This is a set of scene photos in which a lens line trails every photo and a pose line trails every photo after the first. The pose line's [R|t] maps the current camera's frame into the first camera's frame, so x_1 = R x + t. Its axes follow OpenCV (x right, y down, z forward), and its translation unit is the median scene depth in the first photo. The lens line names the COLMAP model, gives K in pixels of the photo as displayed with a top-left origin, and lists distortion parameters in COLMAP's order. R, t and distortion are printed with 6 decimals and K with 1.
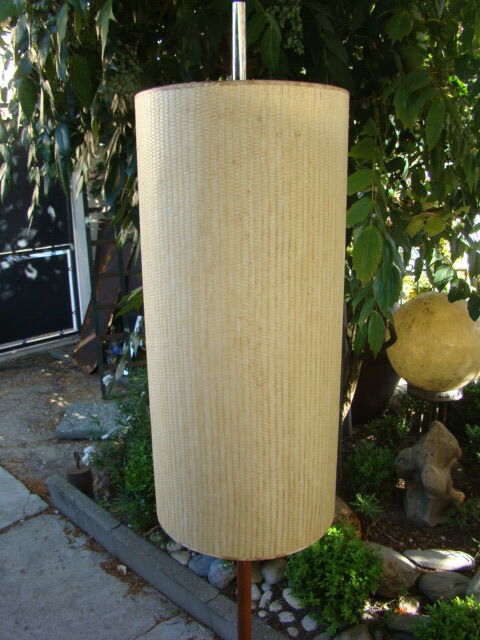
lens RADIAL K [[595.6, 0, 228.6], [0, 595.6, 322.3], [0, 0, 1]] dist [-0.198841, 0.141889]
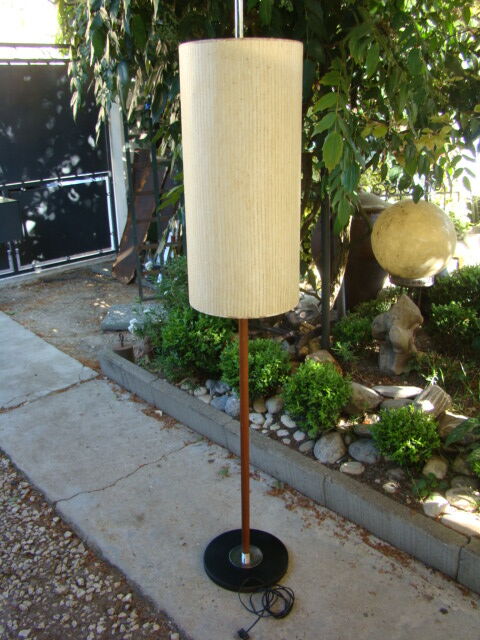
lens RADIAL K [[595.6, 0, 228.6], [0, 595.6, 322.3], [0, 0, 1]] dist [-0.198841, 0.141889]
pose [[0.998922, 0.011580, -0.044960, 0.029263], [-0.007125, 0.995161, 0.097996, 0.105031], [0.045877, -0.097570, 0.994171, -0.310052]]
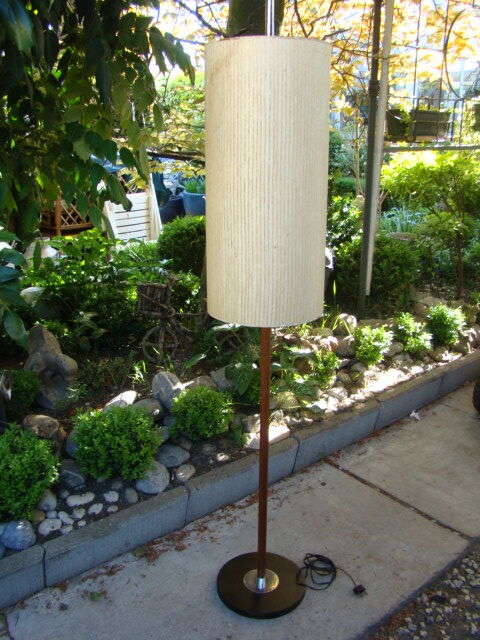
lens RADIAL K [[595.6, 0, 228.6], [0, 595.6, 322.3], [0, 0, 1]] dist [-0.198841, 0.141889]
pose [[0.100813, -0.292370, 0.950976, -0.721315], [0.263528, 0.929553, 0.257847, -0.039926], [-0.959369, 0.224614, 0.170759, 0.403481]]
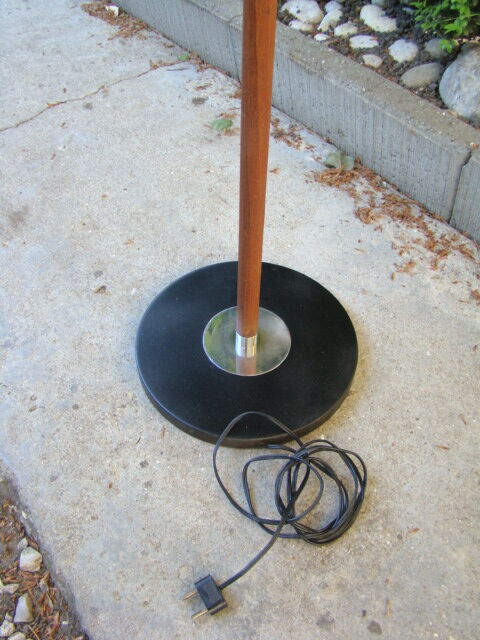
lens RADIAL K [[595.6, 0, 228.6], [0, 595.6, 322.3], [0, 0, 1]] dist [-0.198841, 0.141889]
pose [[0.991486, 0.112511, -0.065554, 0.031099], [-0.052401, 0.805608, 0.590126, 0.353422], [0.119207, -0.581667, 0.804645, 0.305761]]
